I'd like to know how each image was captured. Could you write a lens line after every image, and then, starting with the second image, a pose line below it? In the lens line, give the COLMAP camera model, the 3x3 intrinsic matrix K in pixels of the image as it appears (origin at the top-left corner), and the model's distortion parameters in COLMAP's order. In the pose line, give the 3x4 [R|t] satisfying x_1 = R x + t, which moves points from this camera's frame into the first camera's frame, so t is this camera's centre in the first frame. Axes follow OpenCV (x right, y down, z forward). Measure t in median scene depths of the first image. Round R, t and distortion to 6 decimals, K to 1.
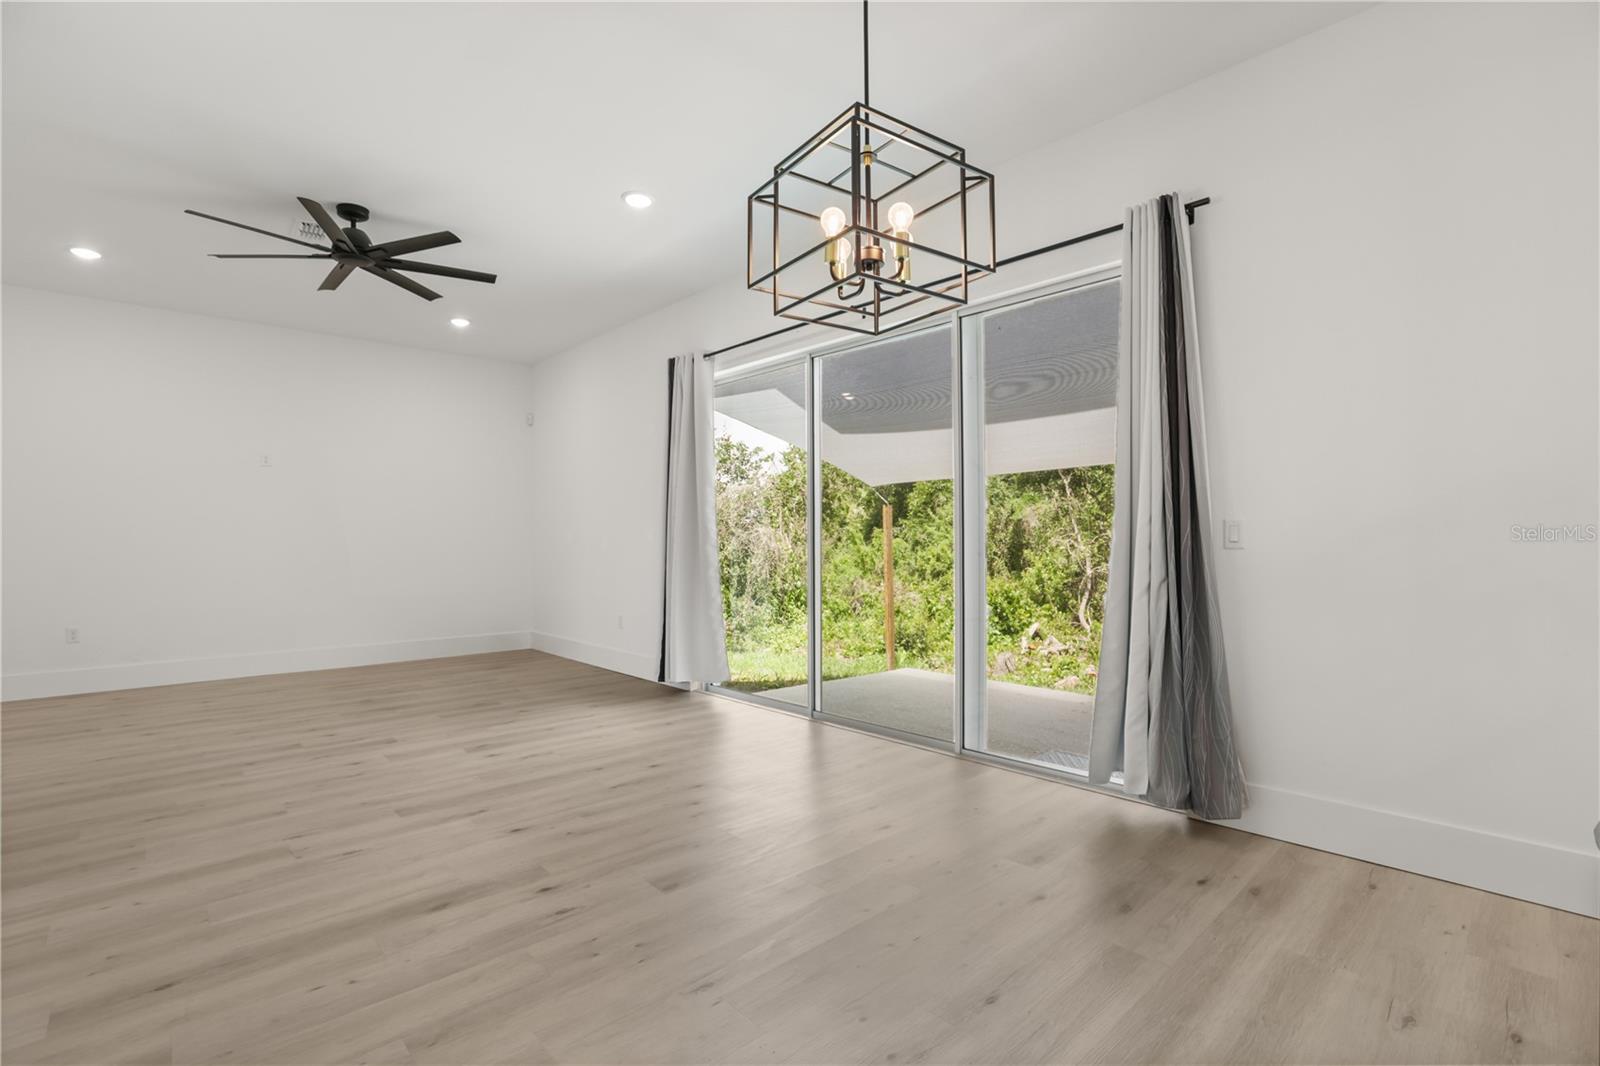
lens RADIAL K [[732.6, 0, 794.6], [0, 732.6, 540.5], [0, 0, 1]] dist [-0.041386, 0.010309]
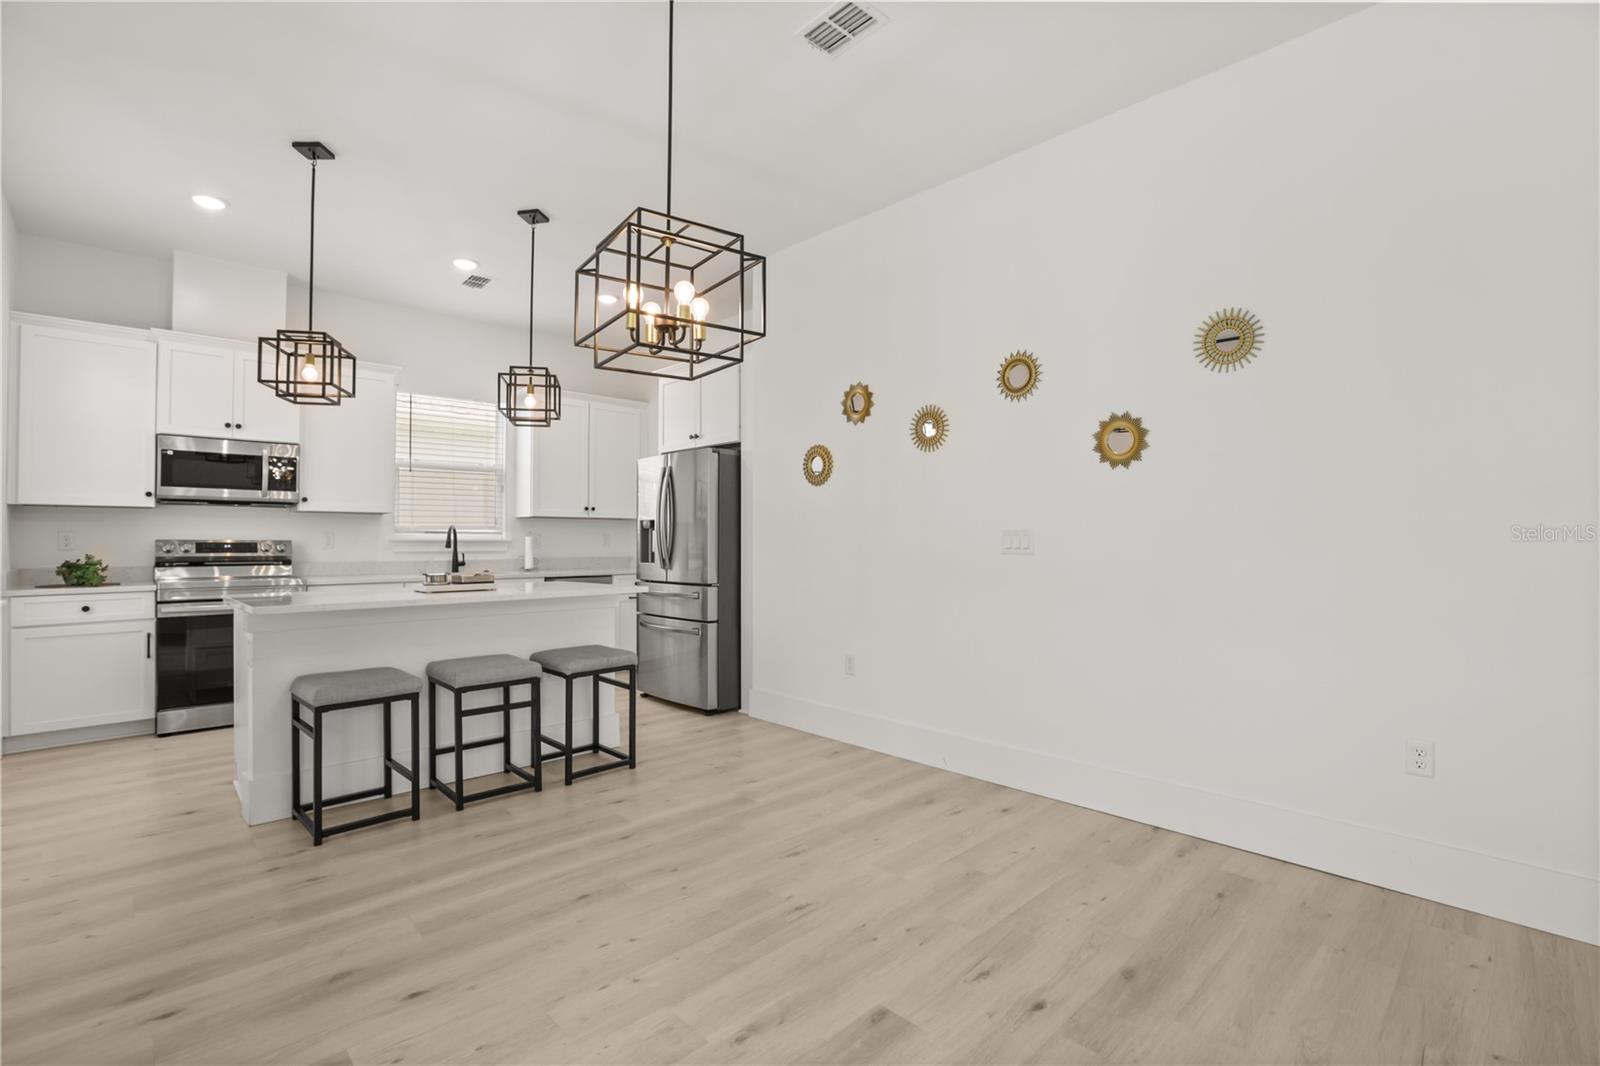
lens RADIAL K [[732.6, 0, 794.6], [0, 732.6, 540.5], [0, 0, 1]] dist [-0.041386, 0.010309]
pose [[-0.999900, -0.001142, -0.014119, -0.048939], [-0.001162, 0.999998, 0.001477, -0.010273], [0.014117, 0.001493, -0.999899, 1.187119]]
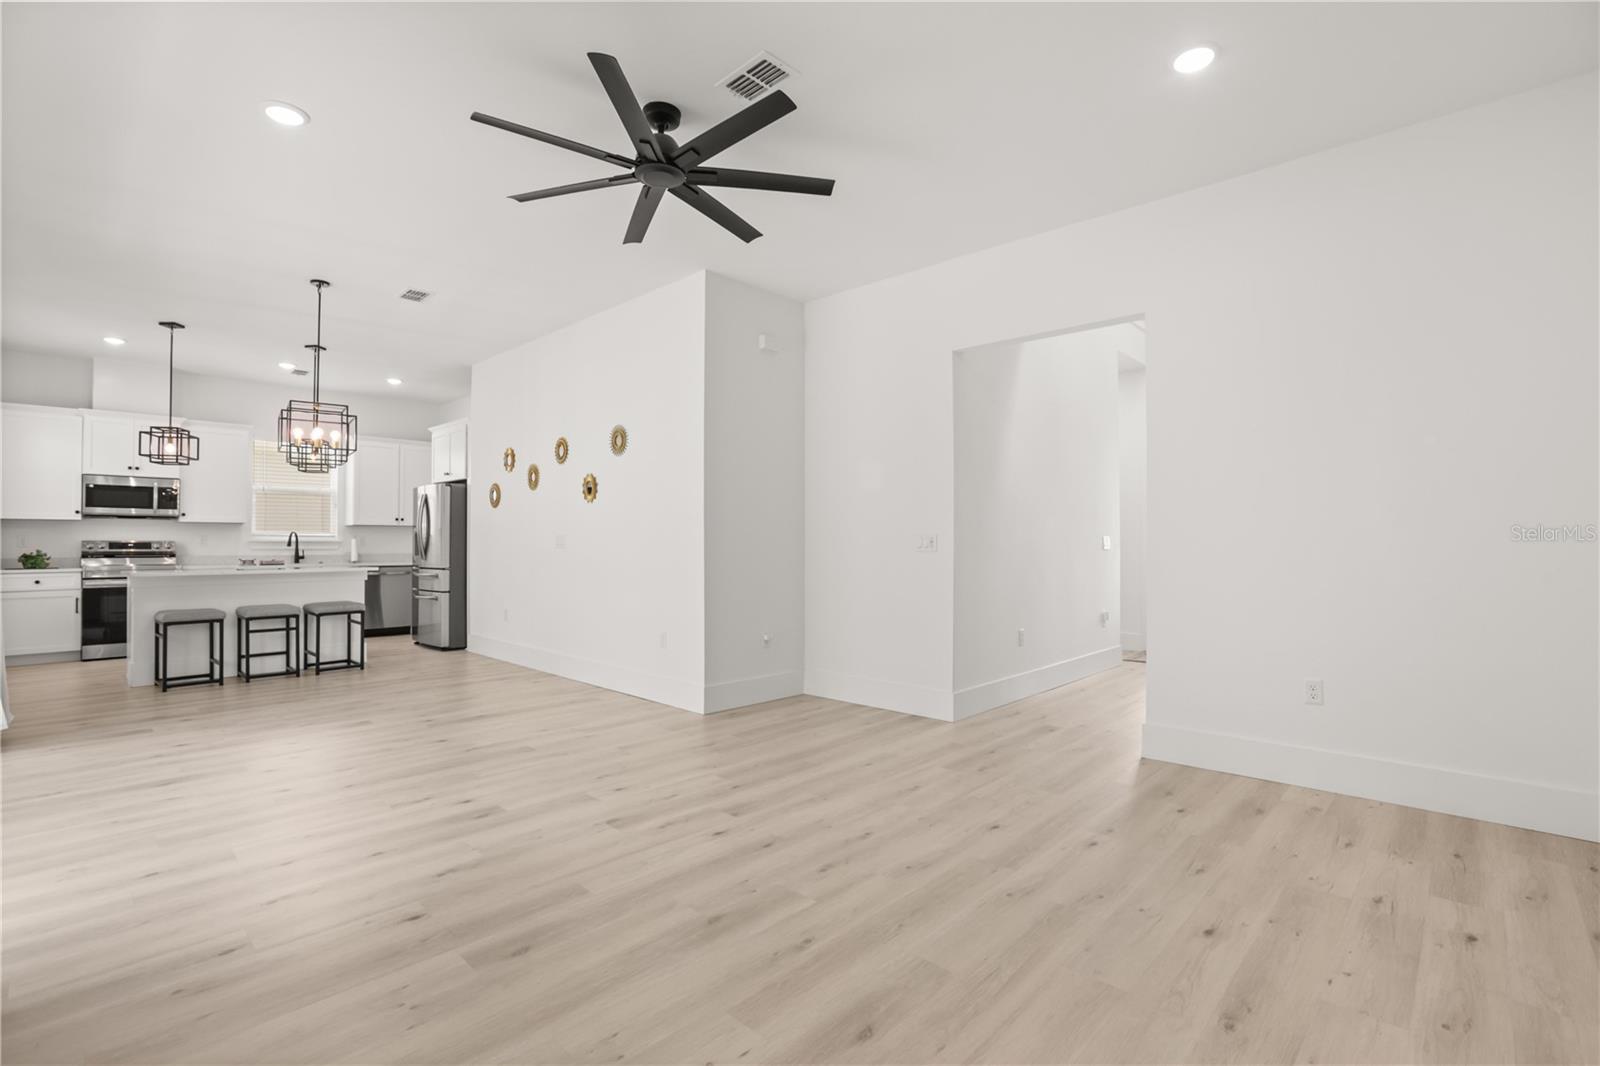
lens RADIAL K [[732.6, 0, 794.6], [0, 732.6, 540.5], [0, 0, 1]] dist [-0.041386, 0.010309]
pose [[-0.997627, -0.000895, -0.068849, -0.814741], [-0.000719, 0.999996, -0.002577, -0.004801], [0.068851, -0.002521, -0.997624, 2.057269]]
